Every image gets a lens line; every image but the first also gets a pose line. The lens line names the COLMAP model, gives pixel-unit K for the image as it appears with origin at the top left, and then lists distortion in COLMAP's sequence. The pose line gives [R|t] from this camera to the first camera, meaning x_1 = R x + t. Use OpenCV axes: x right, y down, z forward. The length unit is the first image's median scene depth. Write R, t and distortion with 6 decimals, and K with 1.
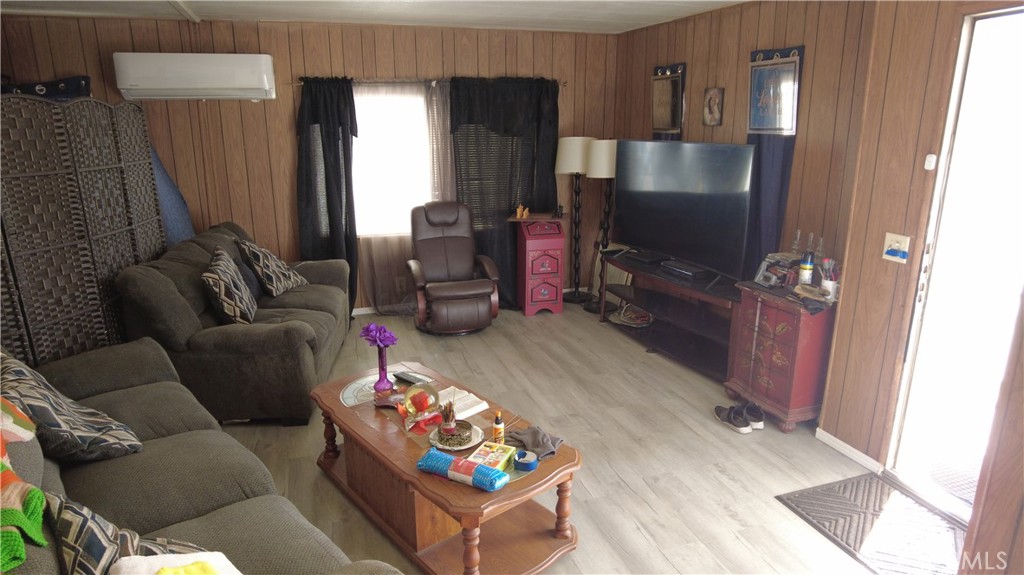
lens RADIAL K [[631.8, 0, 517.6], [0, 631.8, 281.9], [0, 0, 1]] dist [-0.036496, 0.003567]
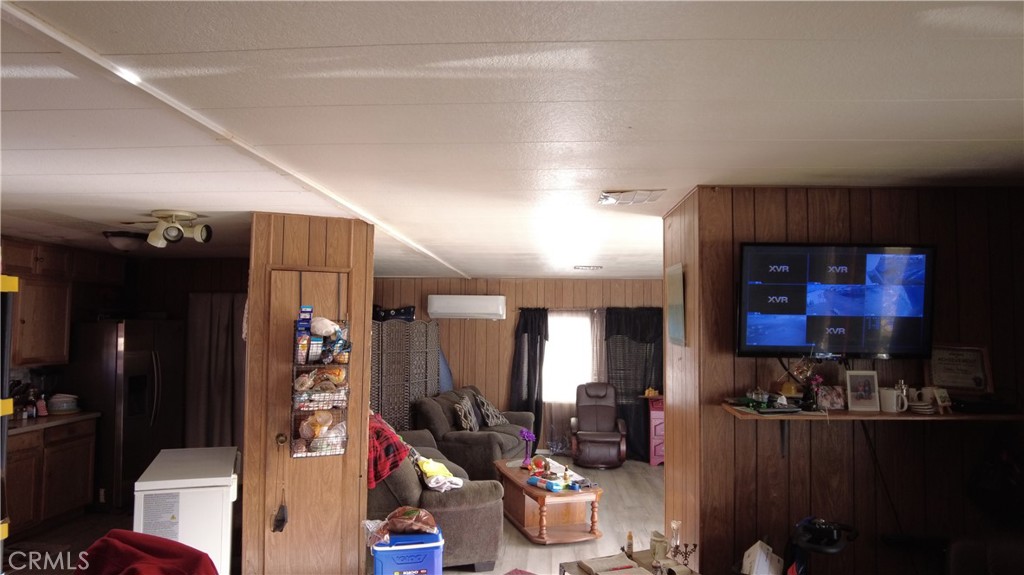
lens RADIAL K [[631.8, 0, 502.7], [0, 631.8, 297.0], [0, 0, 1]] dist [-0.036496, 0.003567]
pose [[0.915795, -0.004167, -0.401624, 0.324451], [-0.116403, 0.954278, -0.275326, 0.140889], [0.384408, 0.298892, 0.873438, -0.581253]]
